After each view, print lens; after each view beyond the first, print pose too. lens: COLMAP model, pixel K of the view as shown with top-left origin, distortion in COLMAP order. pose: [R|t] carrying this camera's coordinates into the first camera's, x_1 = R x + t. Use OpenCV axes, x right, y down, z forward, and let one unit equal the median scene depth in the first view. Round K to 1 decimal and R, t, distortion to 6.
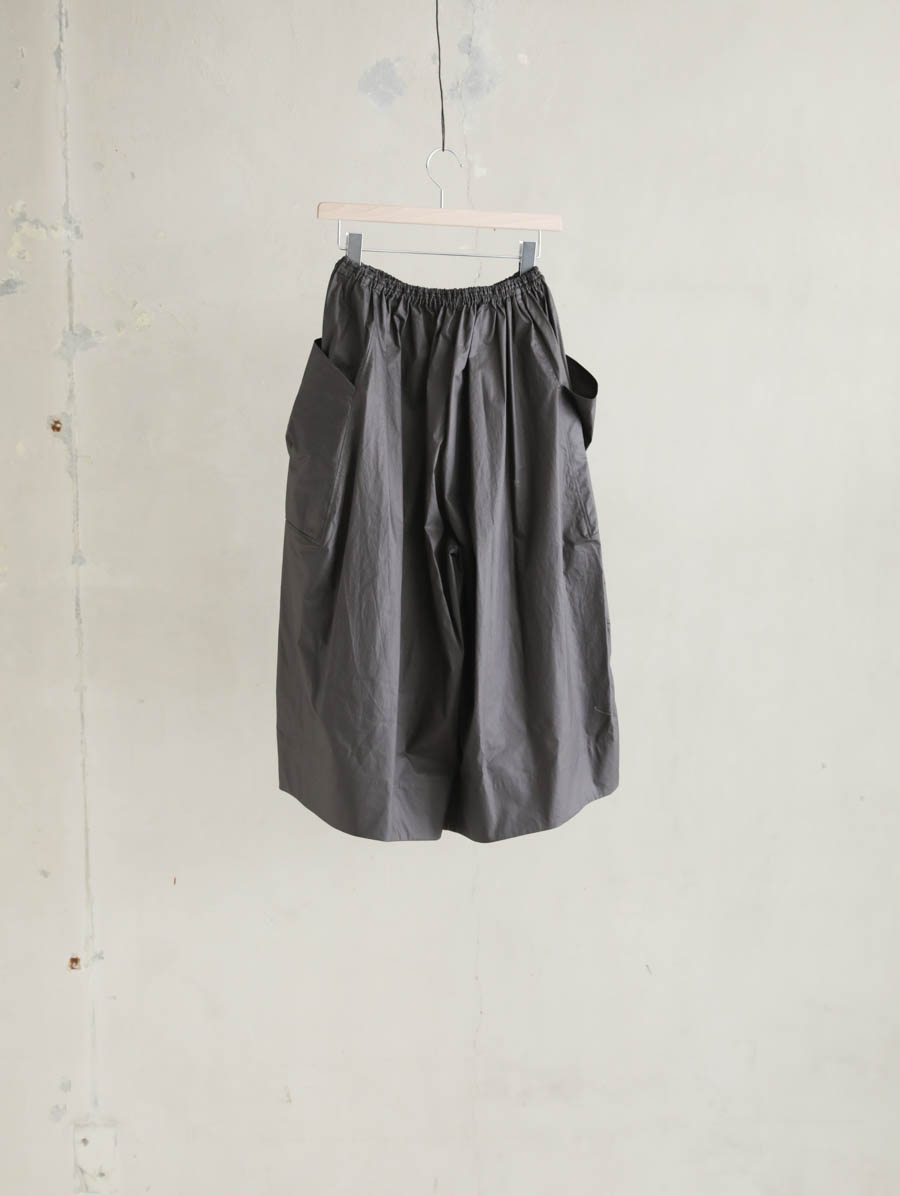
lens RADIAL K [[1678.2, 0, 450.0], [0, 1678.2, 598.0], [0, 0, 1]] dist [0.029883, 0.059785]
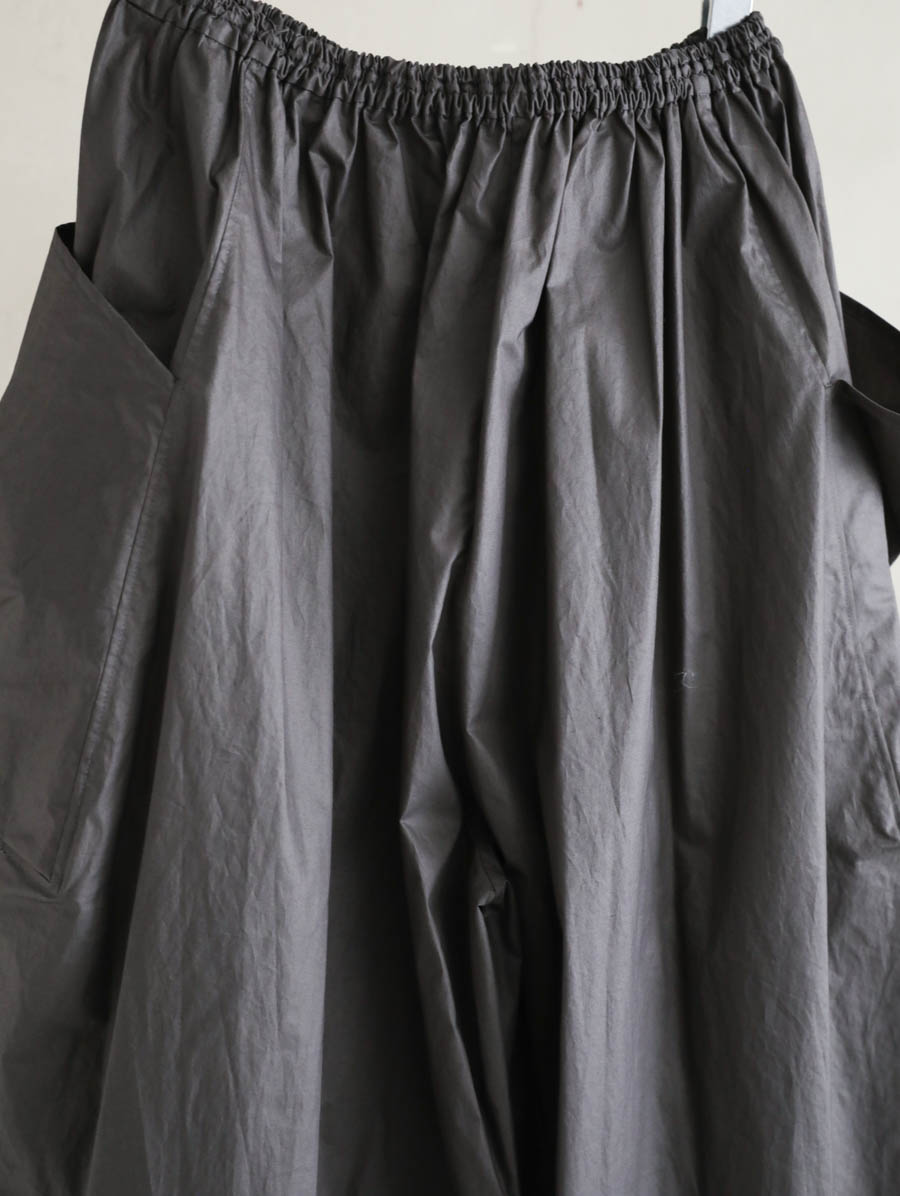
lens RADIAL K [[1678.2, 0, 450.0], [0, 1678.2, 598.0], [0, 0, 1]] dist [0.029883, 0.059785]
pose [[0.999506, 0.012729, -0.028734, 0.002828], [-0.013145, 0.999811, -0.014332, -0.080031], [0.028546, 0.014703, 0.999484, 0.685422]]
